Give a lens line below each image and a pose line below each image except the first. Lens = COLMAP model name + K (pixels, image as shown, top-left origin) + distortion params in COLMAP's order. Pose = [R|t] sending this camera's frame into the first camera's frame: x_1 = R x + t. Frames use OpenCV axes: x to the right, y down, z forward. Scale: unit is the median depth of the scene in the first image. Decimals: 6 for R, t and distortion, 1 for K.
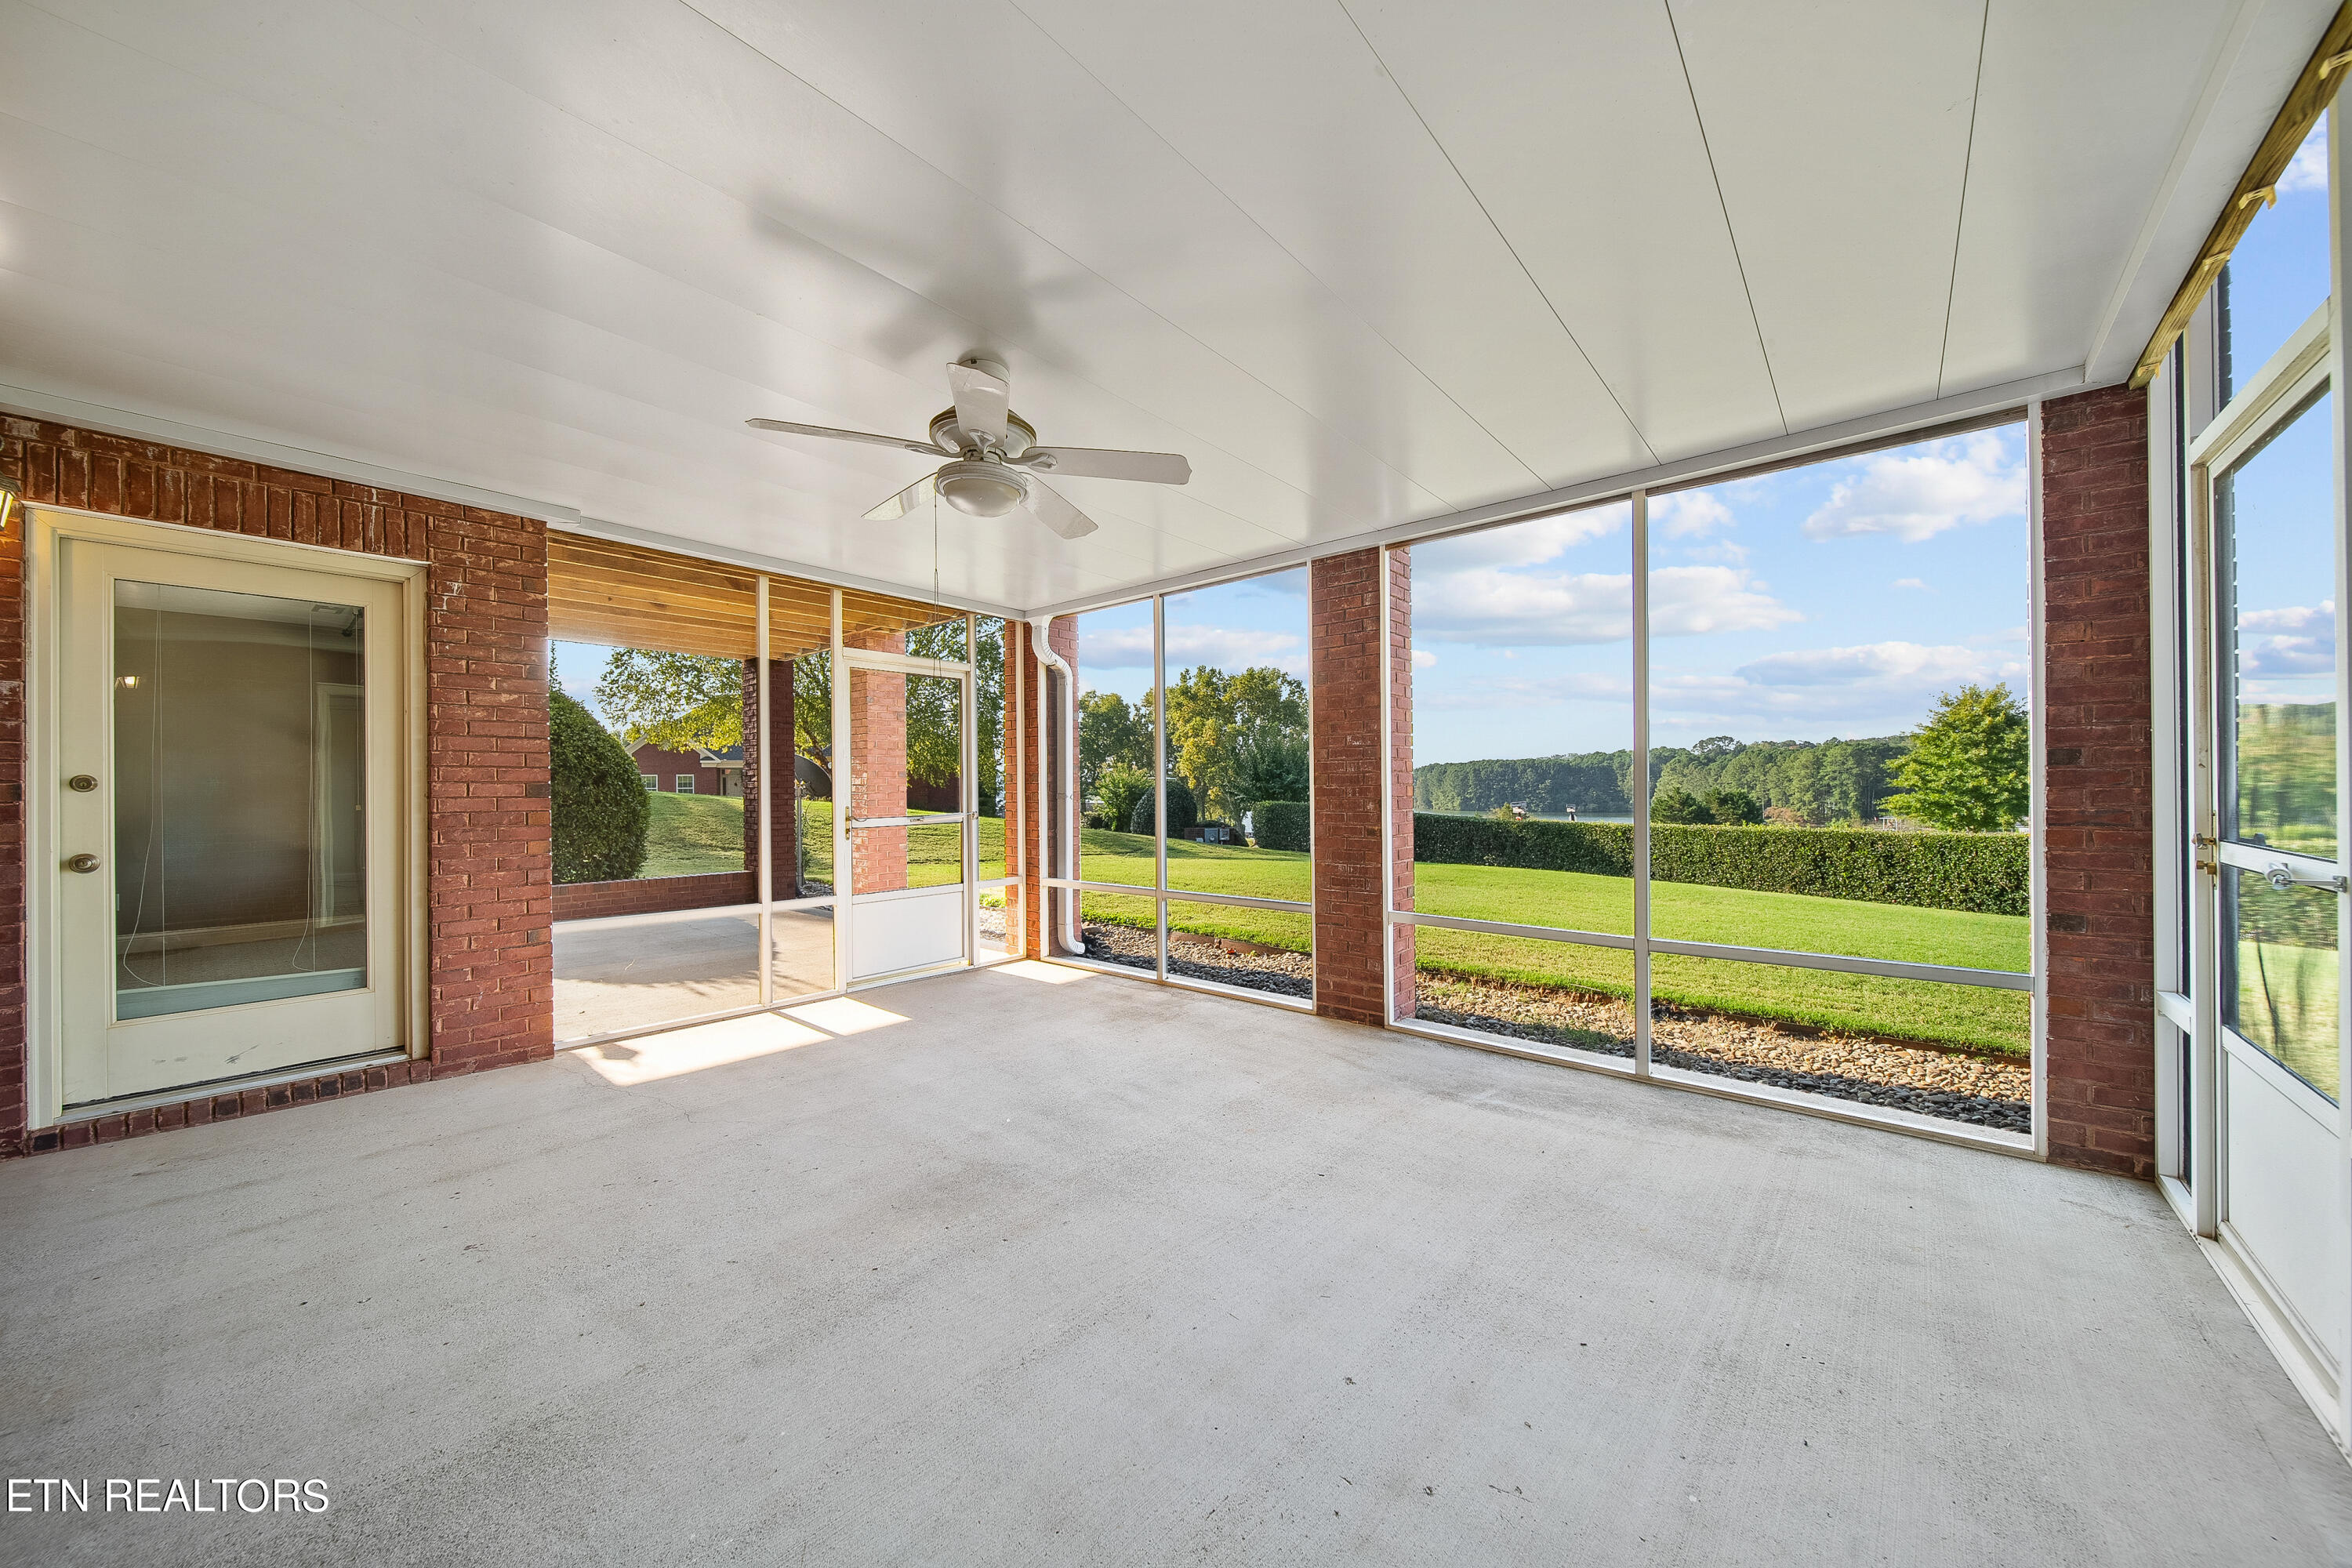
lens RADIAL K [[826.1, 0, 1185.1], [0, 826.1, 785.7], [0, 0, 1]] dist [-0.000654, -0.001761]
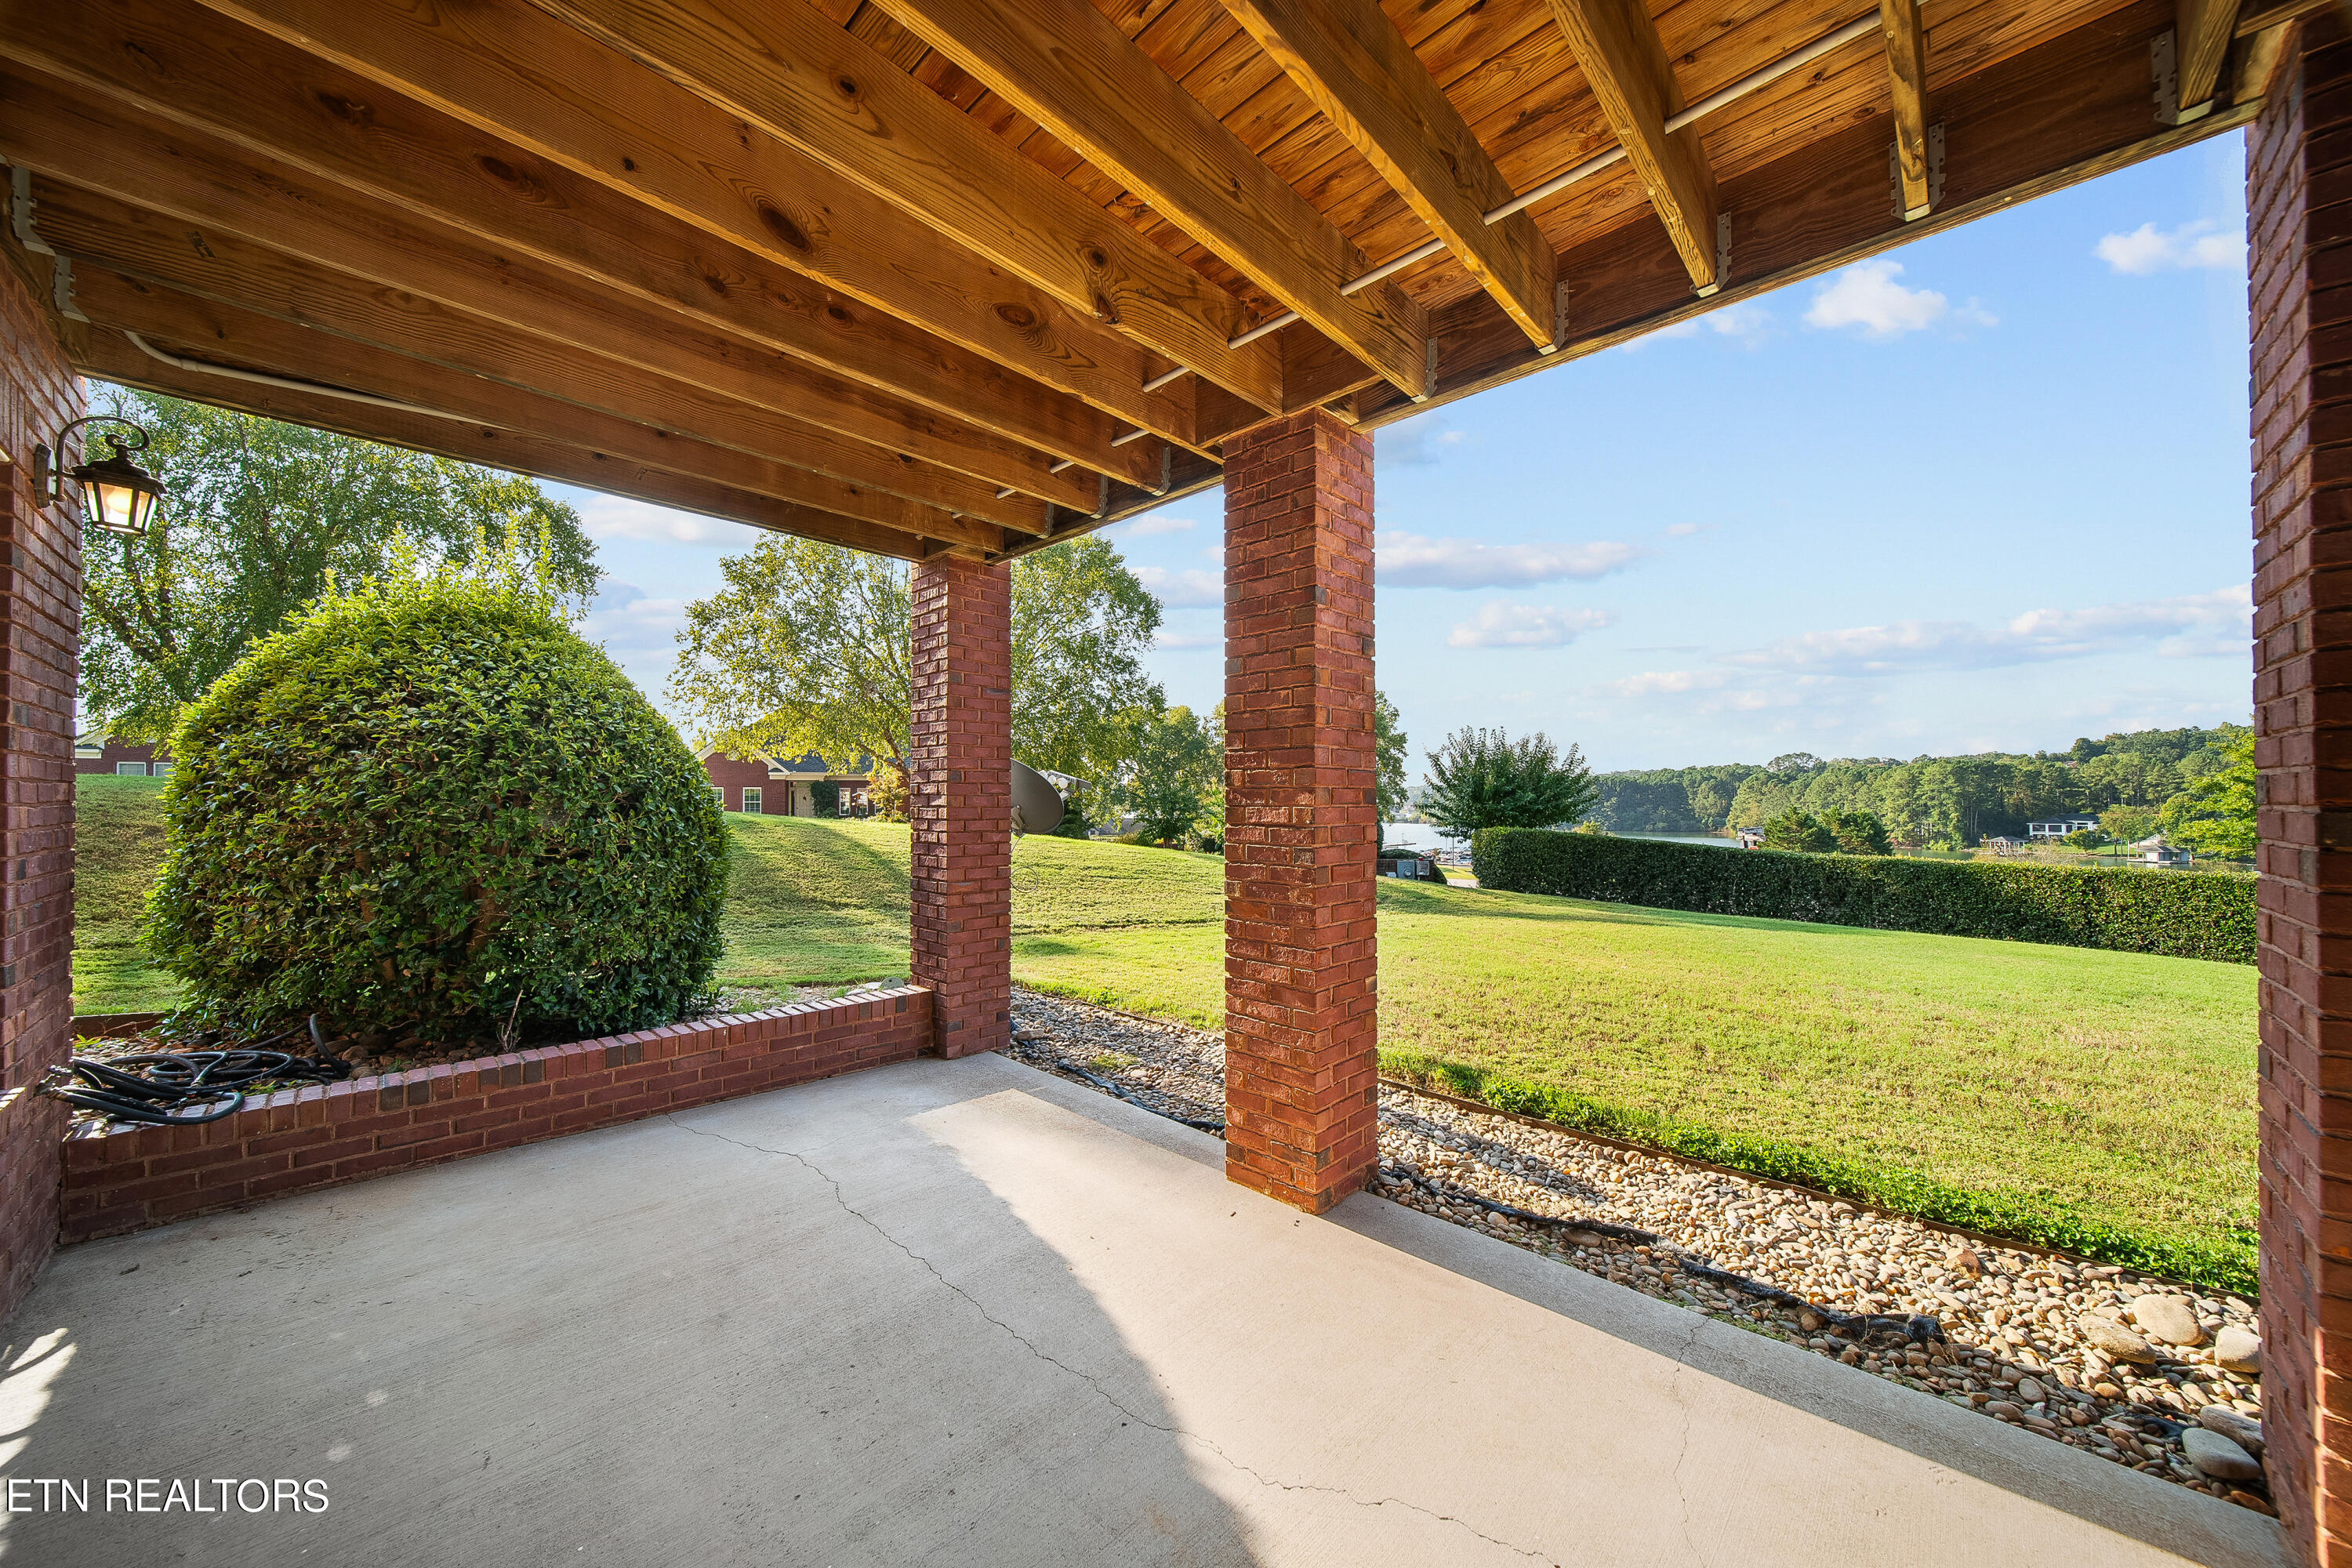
lens RADIAL K [[826.1, 0, 1185.1], [0, 826.1, 785.7], [0, 0, 1]] dist [-0.000654, -0.001761]
pose [[0.998363, 0.005763, -0.056911, -0.092054], [-0.006789, 0.999818, -0.017847, -0.002681], [0.056798, 0.018205, 0.998220, 0.137502]]
